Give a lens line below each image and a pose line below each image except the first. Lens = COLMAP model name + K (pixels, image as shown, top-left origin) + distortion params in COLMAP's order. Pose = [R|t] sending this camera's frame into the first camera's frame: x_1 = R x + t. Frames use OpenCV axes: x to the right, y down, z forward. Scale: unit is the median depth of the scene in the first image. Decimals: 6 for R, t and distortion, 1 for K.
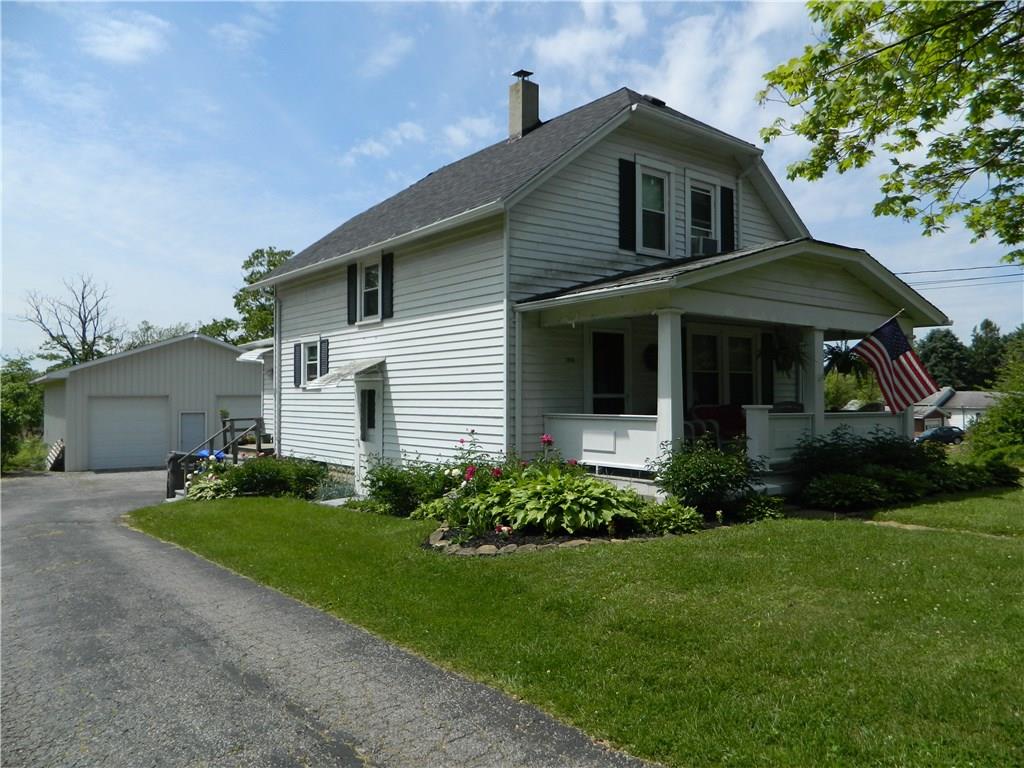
lens RADIAL K [[741.7, 0, 512.0], [0, 741.7, 384.0], [0, 0, 1]] dist [0.008326, 0.001616]
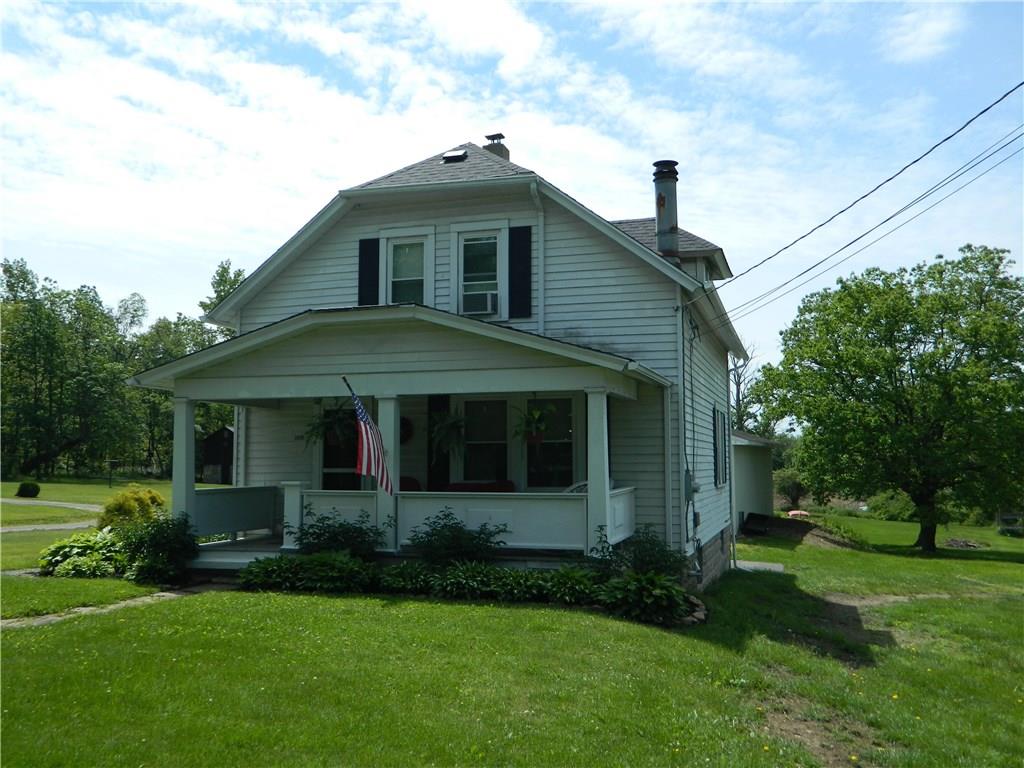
lens RADIAL K [[939.2, 0, 512.0], [0, 939.2, 384.0], [0, 0, 1]] dist [0.047572, 0.001434]
pose [[0.565410, -0.066031, -0.822163, 1.175146], [0.013777, 0.997407, -0.070631, -0.006953], [0.824695, 0.028608, 0.564854, 0.389293]]
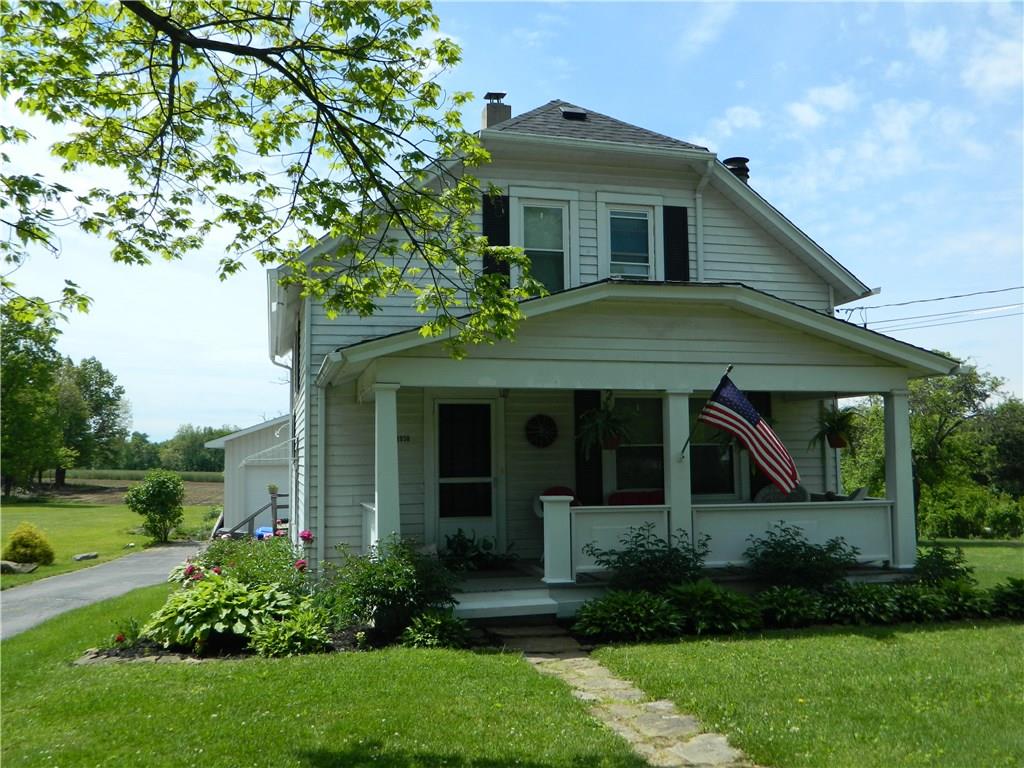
lens RADIAL K [[939.2, 0, 512.0], [0, 939.2, 384.0], [0, 0, 1]] dist [0.047572, 0.001434]
pose [[0.921999, -0.035975, -0.385518, 0.509181], [0.012974, 0.997986, -0.062099, -0.021707], [0.386976, 0.052253, 0.920608, 0.042747]]
